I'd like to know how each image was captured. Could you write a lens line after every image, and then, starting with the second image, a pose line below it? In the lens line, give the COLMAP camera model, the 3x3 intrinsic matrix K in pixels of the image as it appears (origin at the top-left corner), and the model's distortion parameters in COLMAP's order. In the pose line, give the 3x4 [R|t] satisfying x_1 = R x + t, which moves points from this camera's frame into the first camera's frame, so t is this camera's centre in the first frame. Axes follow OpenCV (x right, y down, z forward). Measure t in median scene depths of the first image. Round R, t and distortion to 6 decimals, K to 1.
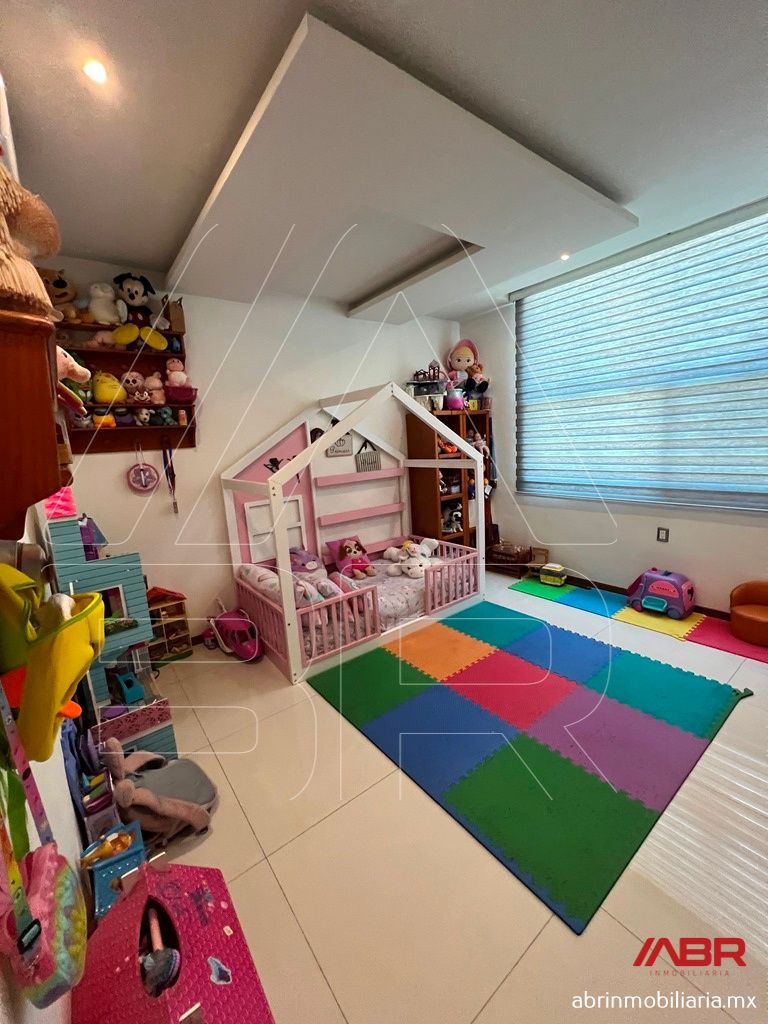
lens RADIAL K [[409.2, 0, 383.7], [0, 409.2, 511.7], [0, 0, 1]] dist [0.001310, -0.000203]
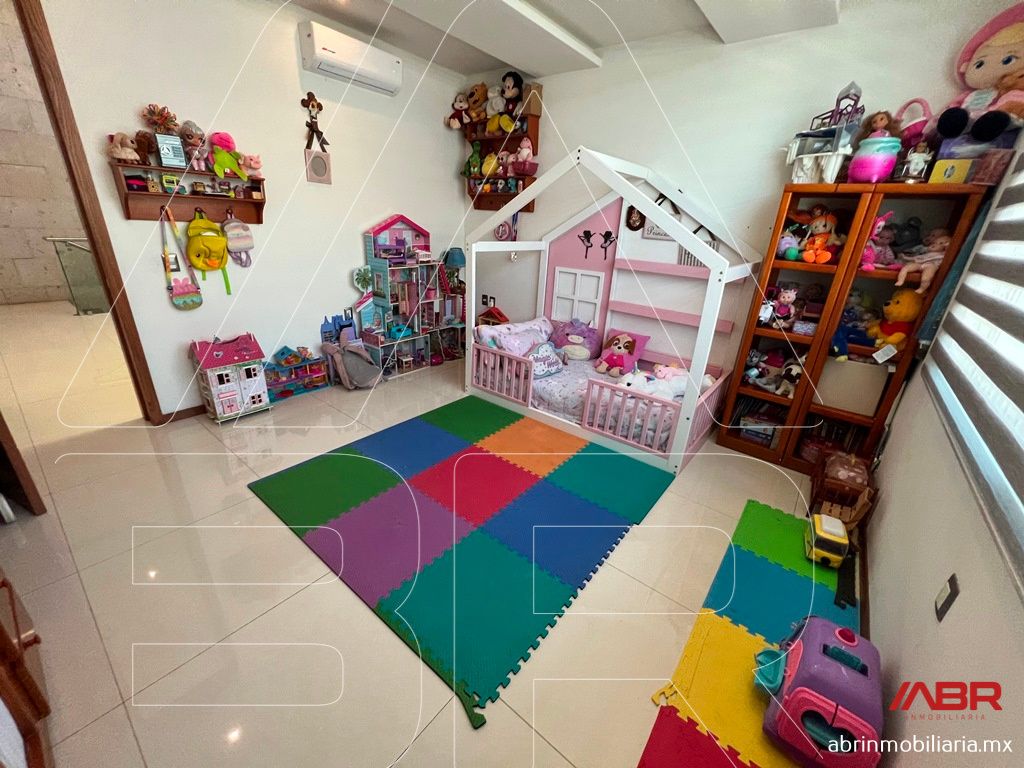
lens RADIAL K [[409.2, 0, 513.5], [0, 409.2, 384.0], [0, 0, 1]] dist [0.001310, -0.000203]
pose [[0.245985, 0.432325, -0.867518, 0.799798], [-0.242323, 0.894026, 0.376824, -0.133489], [0.938494, 0.117526, 0.324679, 0.543428]]
